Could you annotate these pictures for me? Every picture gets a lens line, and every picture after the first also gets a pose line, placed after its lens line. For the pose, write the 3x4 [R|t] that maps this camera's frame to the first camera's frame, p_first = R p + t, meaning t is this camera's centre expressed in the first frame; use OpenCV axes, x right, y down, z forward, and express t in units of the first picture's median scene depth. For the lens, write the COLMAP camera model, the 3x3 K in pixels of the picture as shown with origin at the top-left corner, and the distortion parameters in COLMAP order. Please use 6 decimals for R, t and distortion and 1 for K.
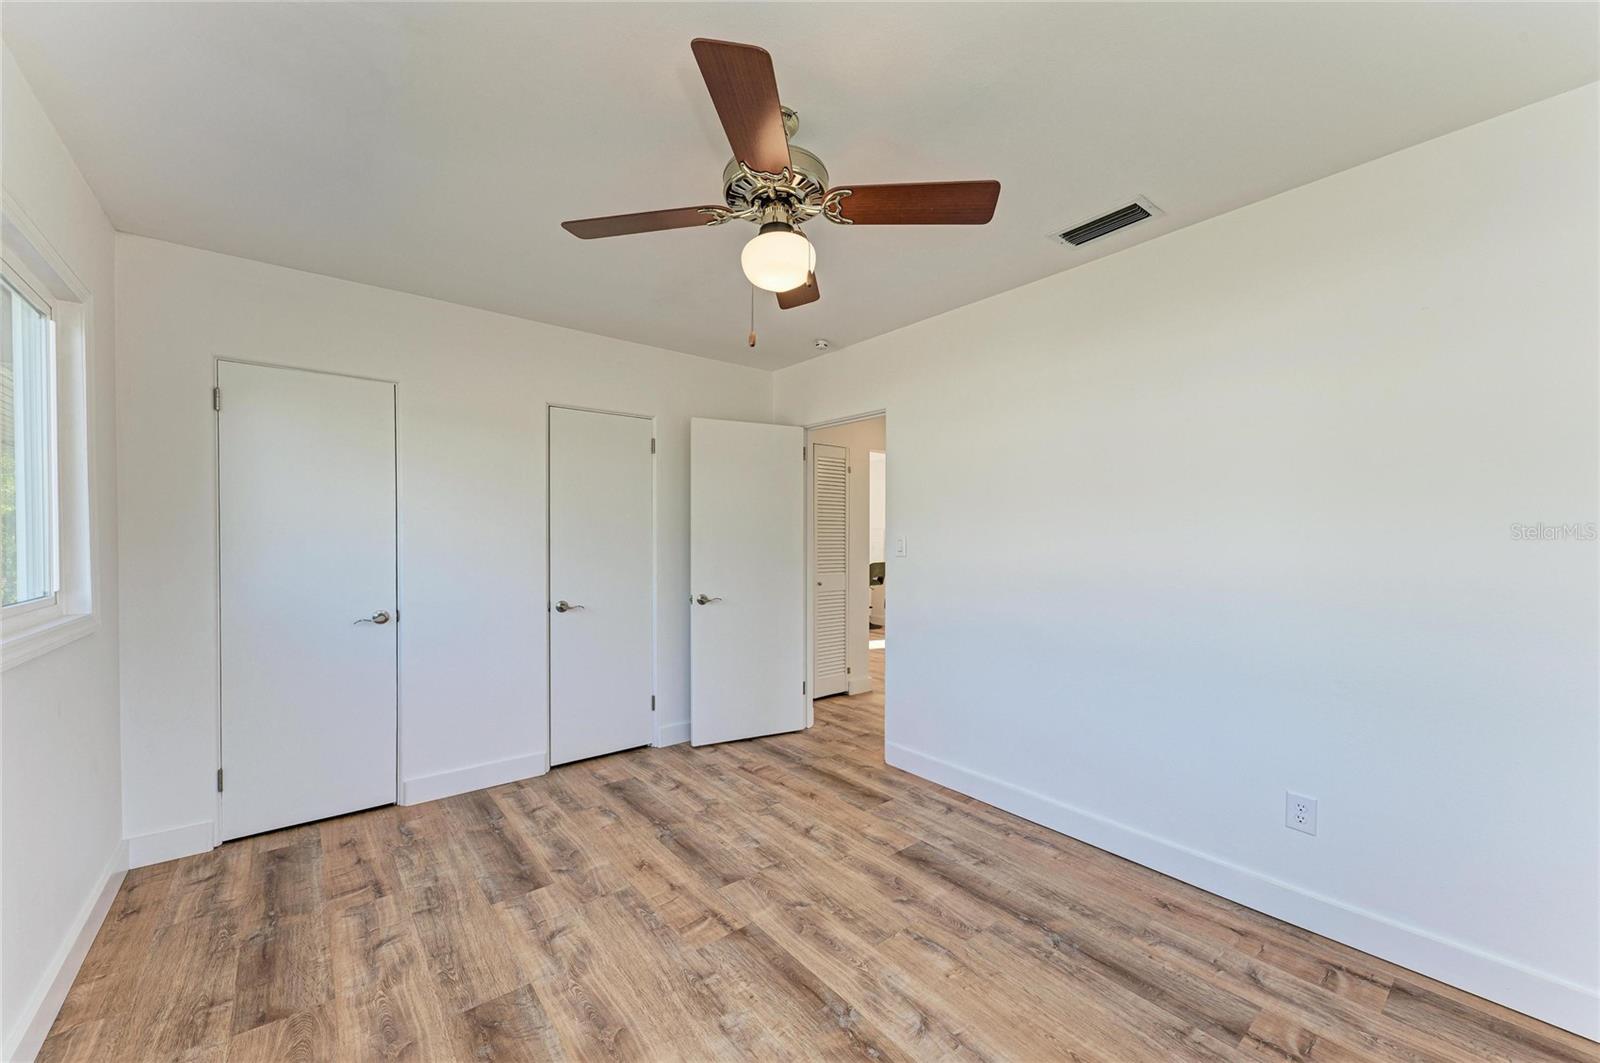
lens RADIAL K [[629.9, 0, 807.5], [0, 629.9, 539.1], [0, 0, 1]] dist [0.024778, -0.007382]
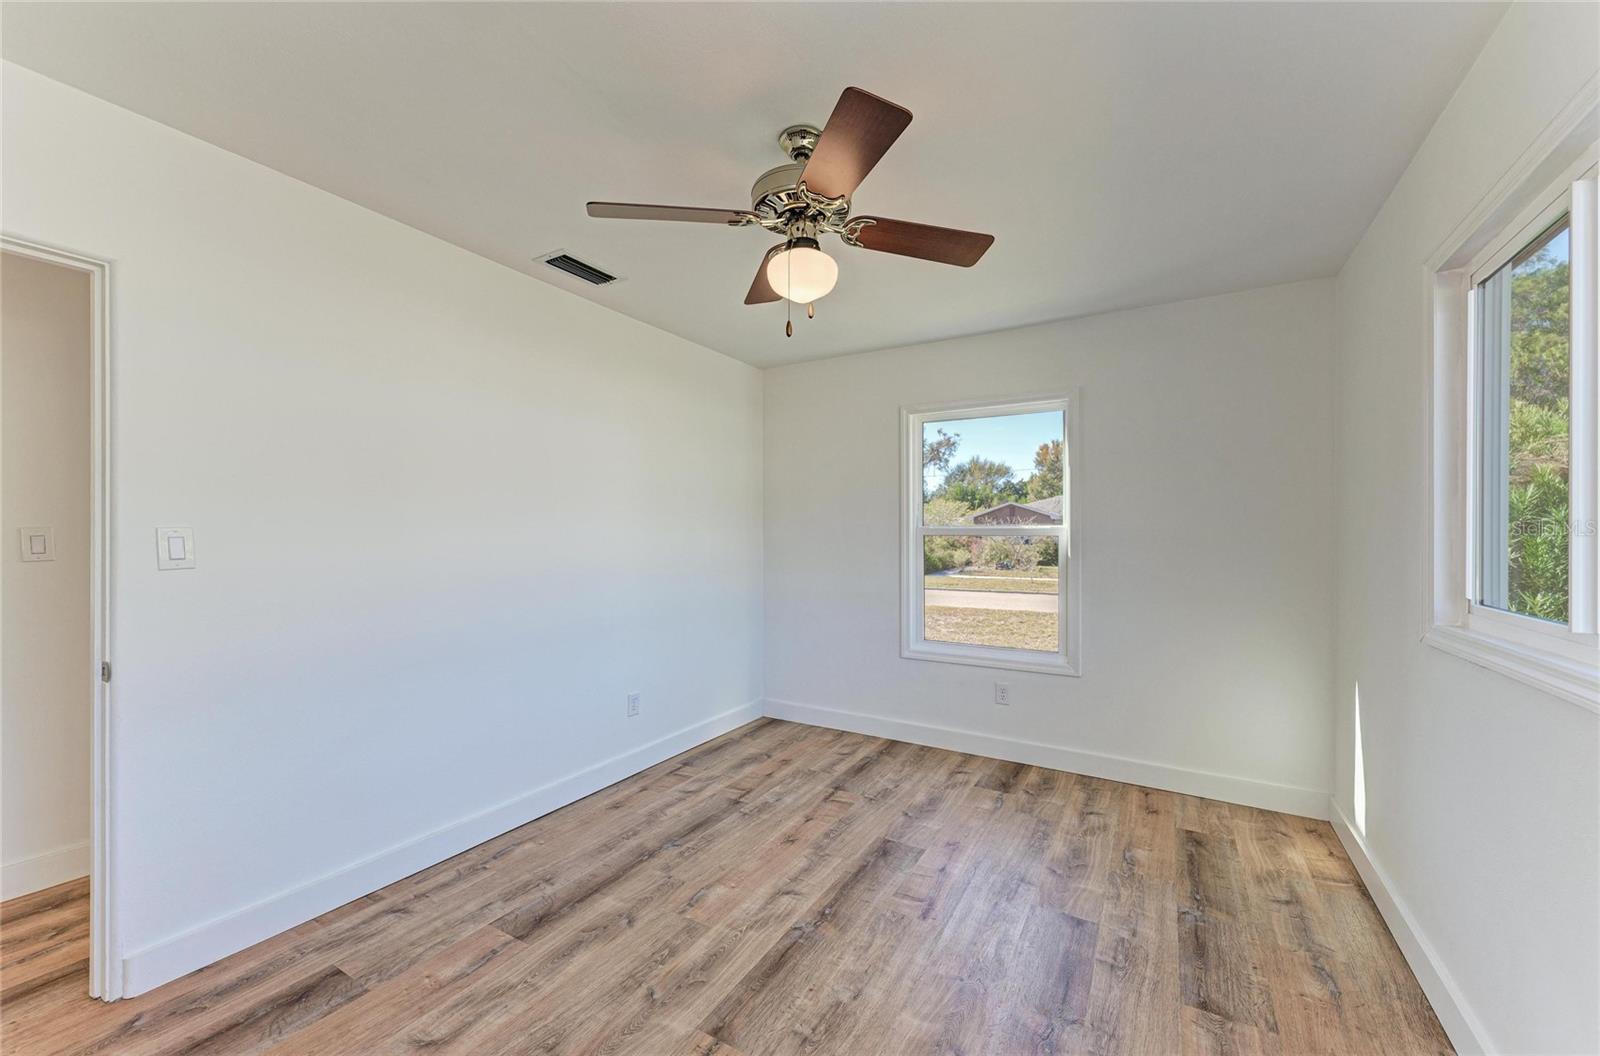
lens RADIAL K [[629.9, 0, 789.9], [0, 629.9, 535.0], [0, 0, 1]] dist [0.024778, -0.007382]
pose [[-0.339767, -0.006856, 0.940485, -0.861985], [0.000907, 0.999971, 0.007618, -0.014966], [-0.940509, 0.003441, -0.339751, 1.150588]]
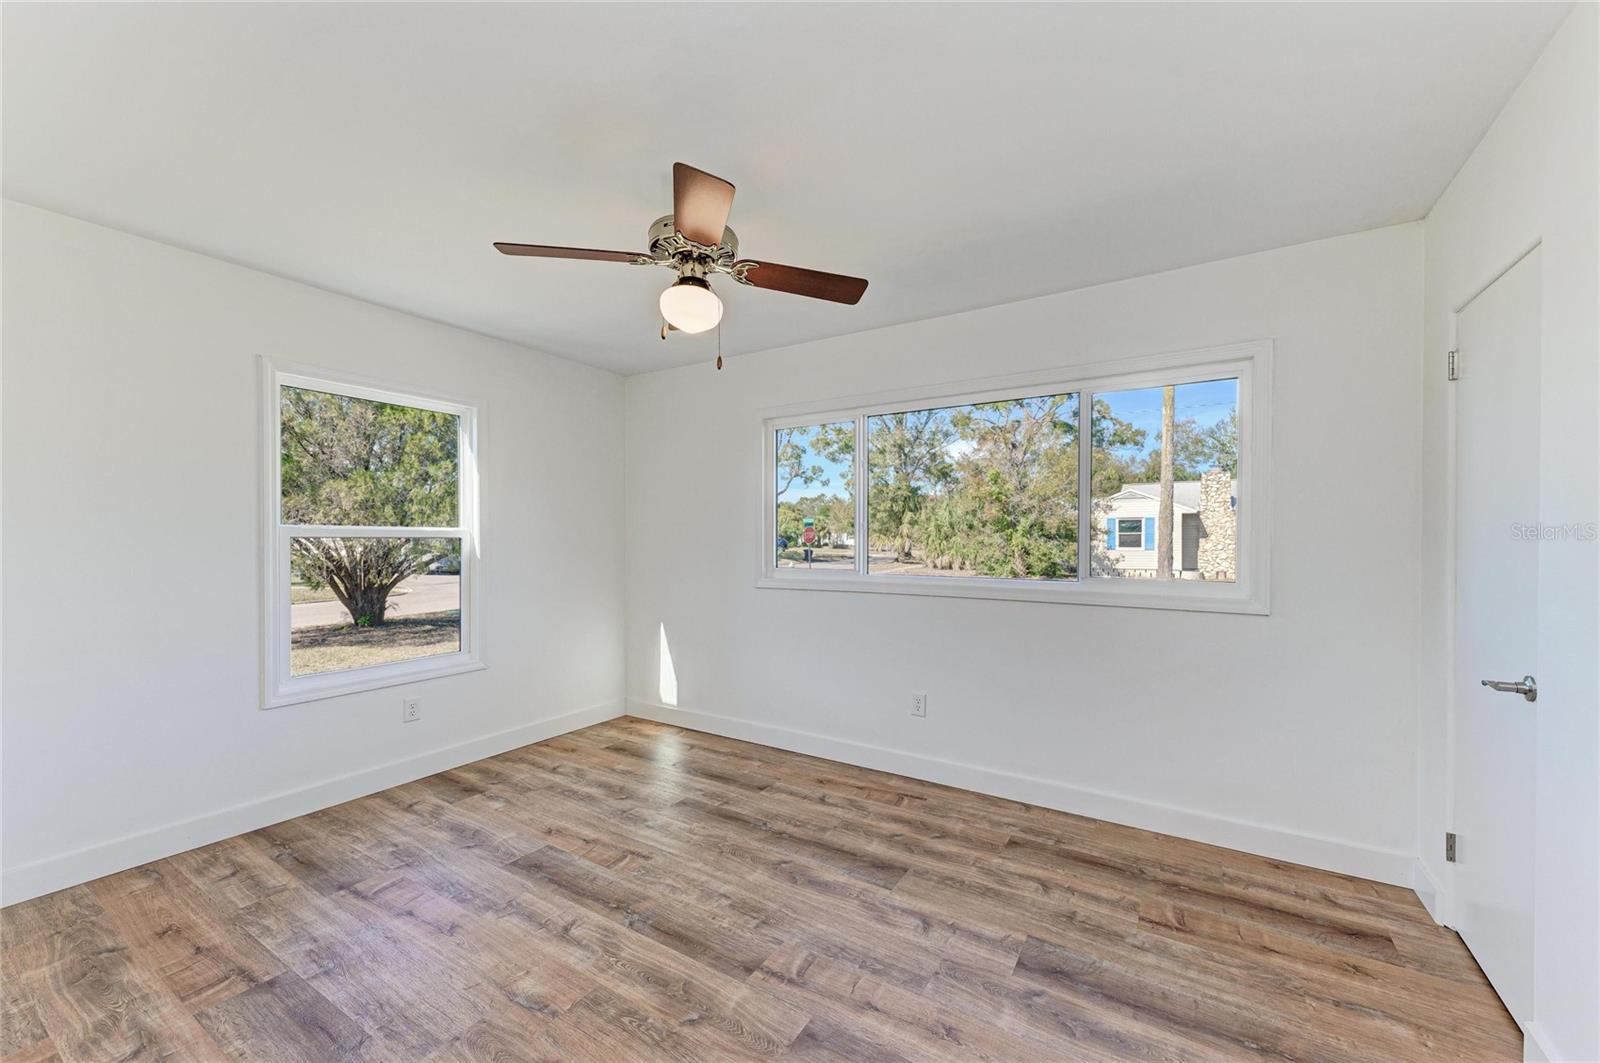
lens RADIAL K [[629.9, 0, 813.8], [0, 629.9, 534.3], [0, 0, 1]] dist [0.024778, -0.007382]
pose [[-0.944605, -0.003554, -0.328189, 0.109458], [-0.003271, 0.999994, -0.001415, -0.008017], [0.328192, -0.000263, -0.944611, 1.839214]]
